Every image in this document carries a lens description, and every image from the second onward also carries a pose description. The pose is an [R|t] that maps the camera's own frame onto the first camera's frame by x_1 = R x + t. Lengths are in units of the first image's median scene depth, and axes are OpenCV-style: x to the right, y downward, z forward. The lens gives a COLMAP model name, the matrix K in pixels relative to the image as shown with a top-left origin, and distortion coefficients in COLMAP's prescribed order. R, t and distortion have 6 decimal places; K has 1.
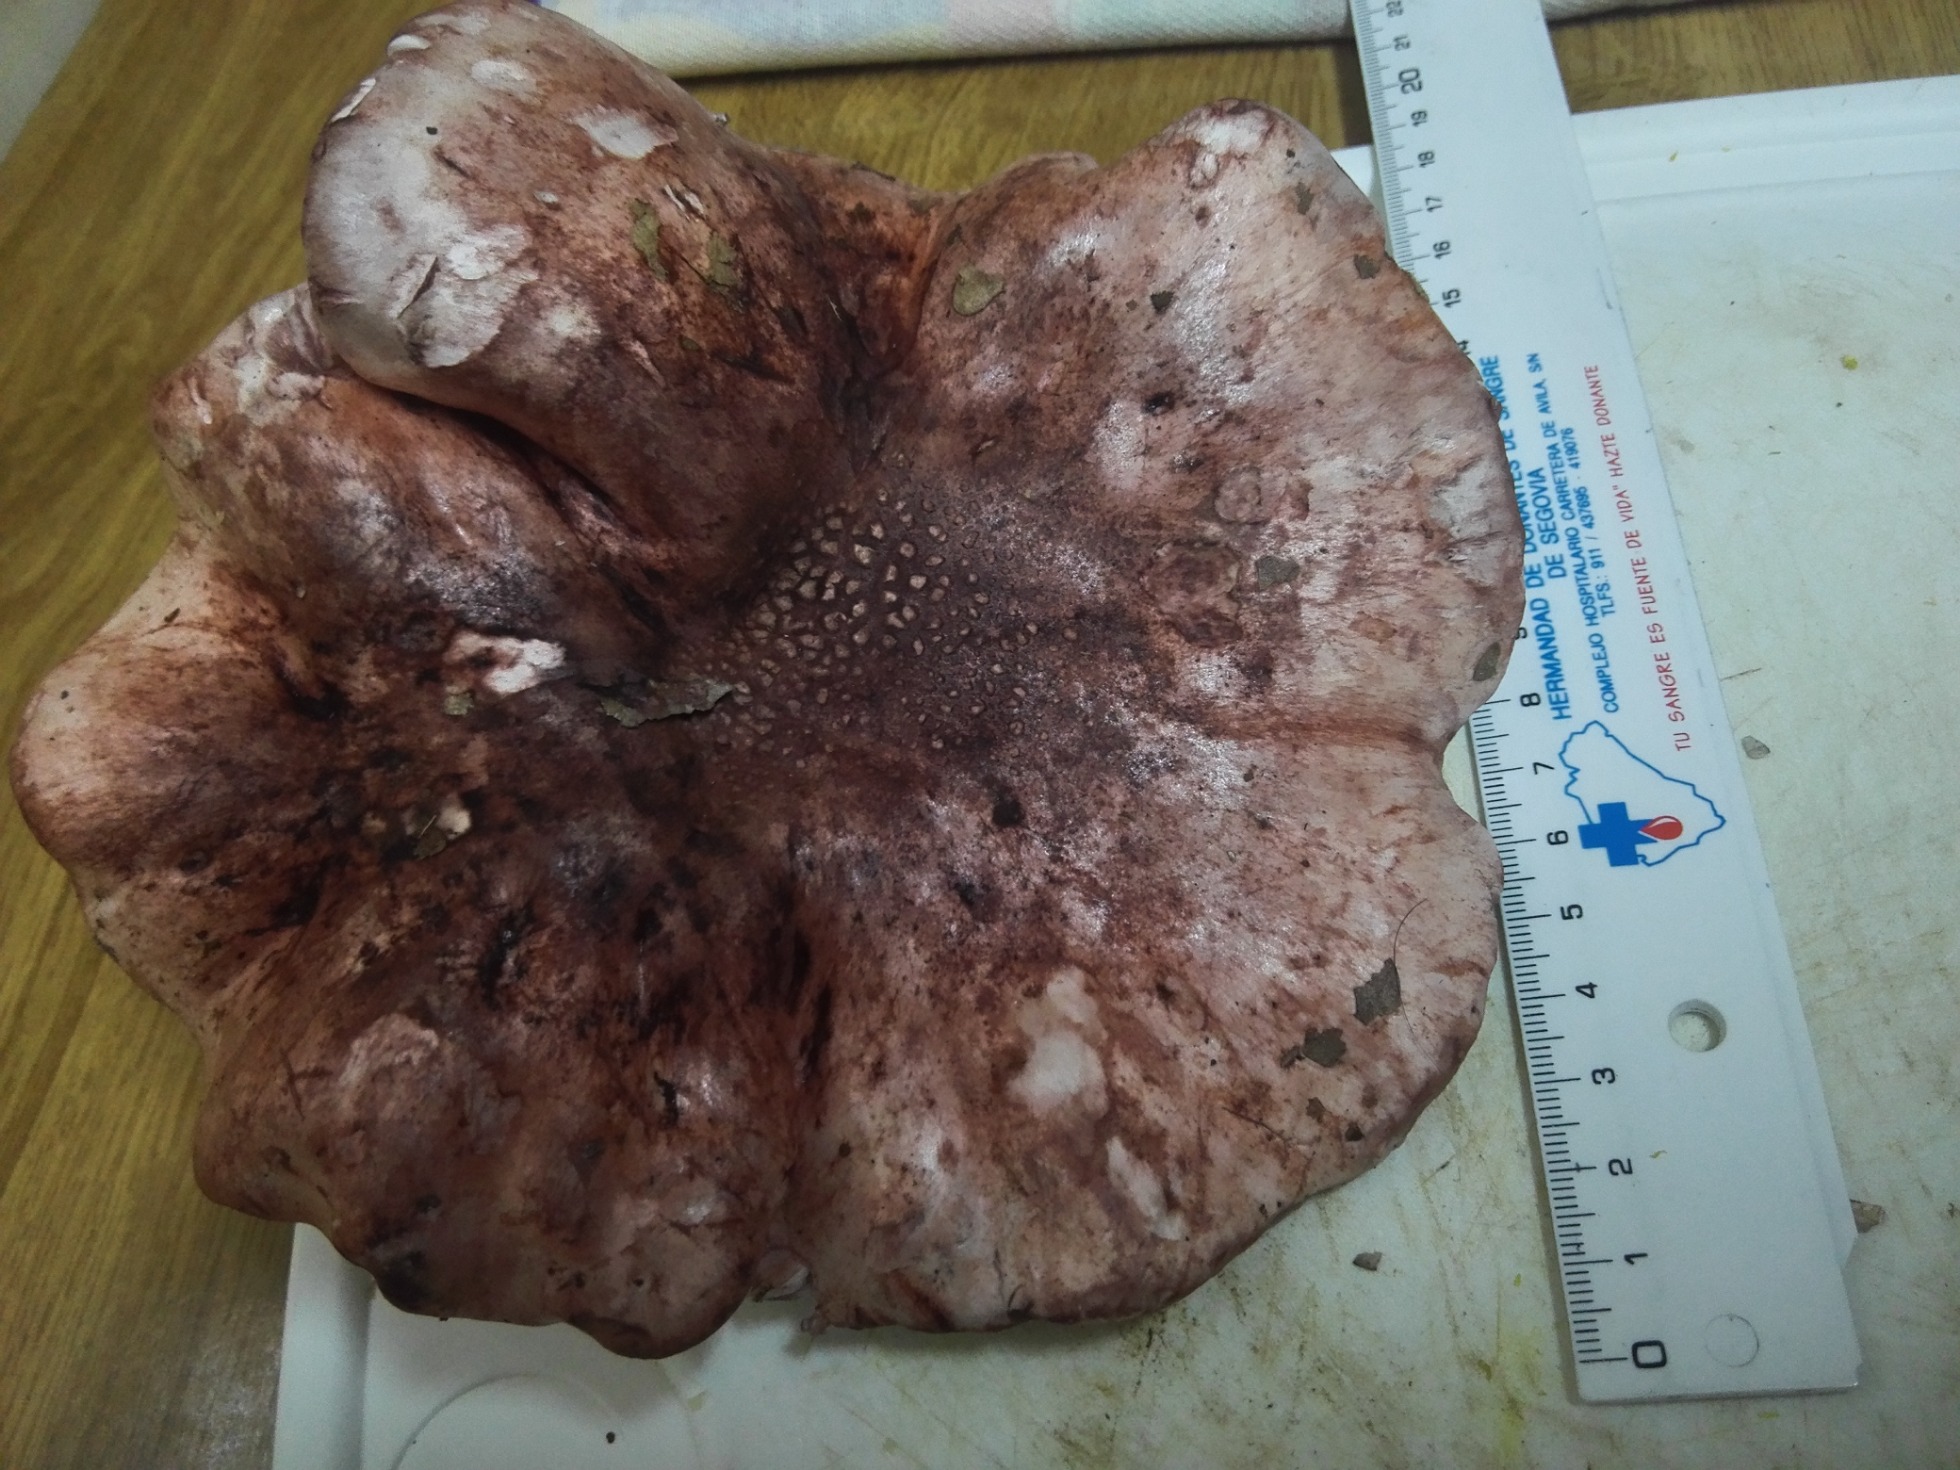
lens RADIAL K [[1739.2, 0, 980.0], [0, 1739.2, 735.0], [0, 0, 1]] dist [0.098040, -0.375807]
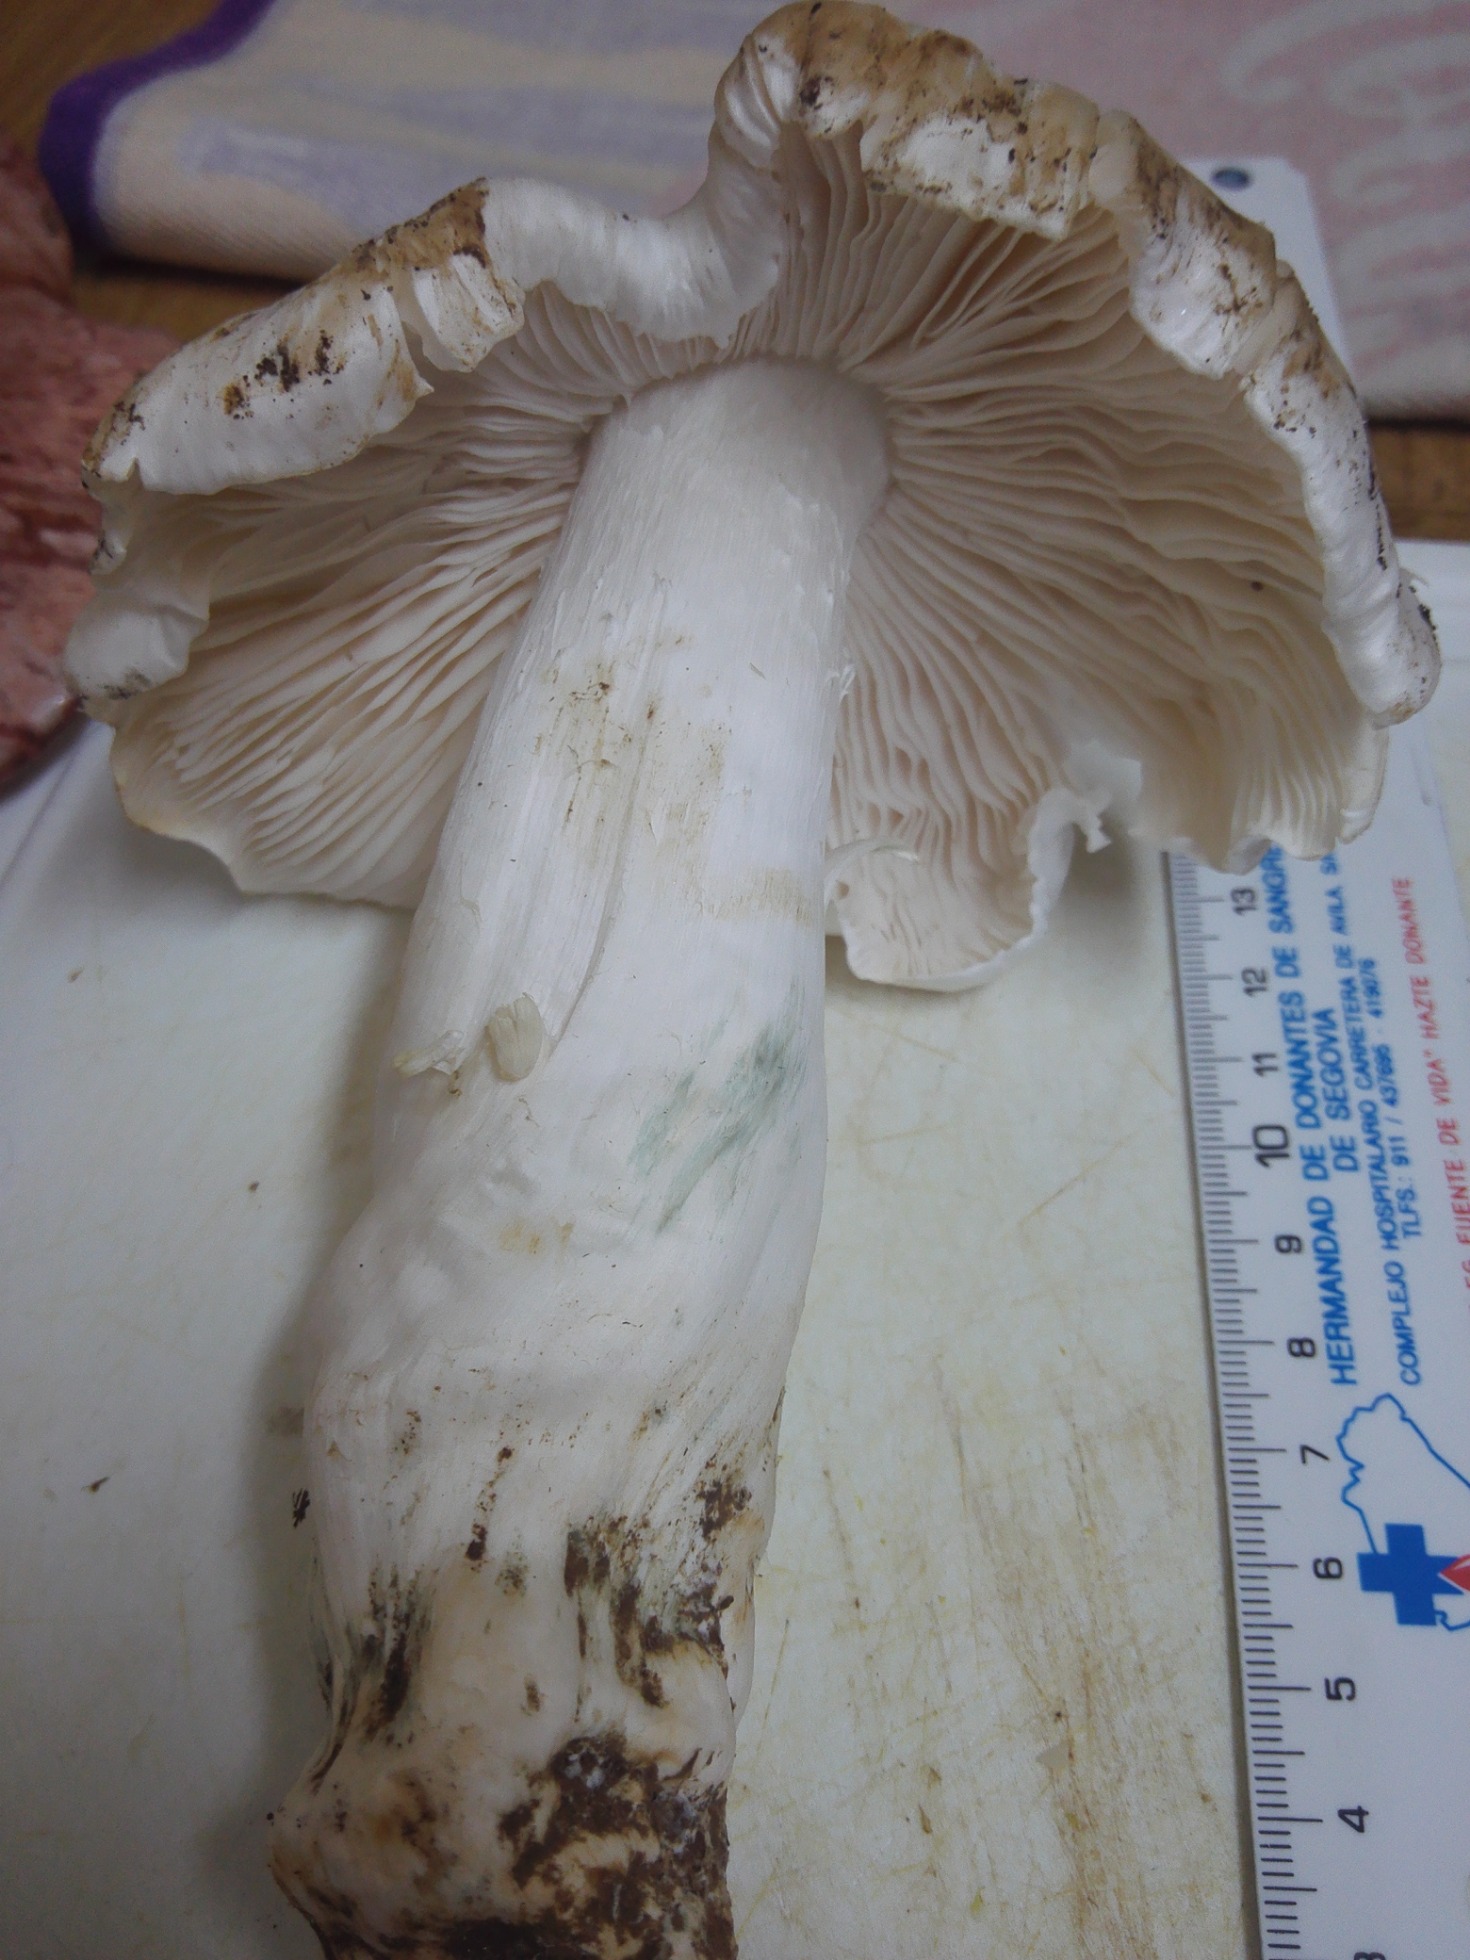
lens RADIAL K [[1739.2, 0, 735.0], [0, 1739.2, 980.0], [0, 0, 1]] dist [0.098040, -0.375807]
pose [[0.984080, 0.141899, 0.107014, -0.010826], [-0.138387, 0.989586, -0.039601, -0.105721], [-0.111519, 0.024162, 0.993469, 0.304525]]
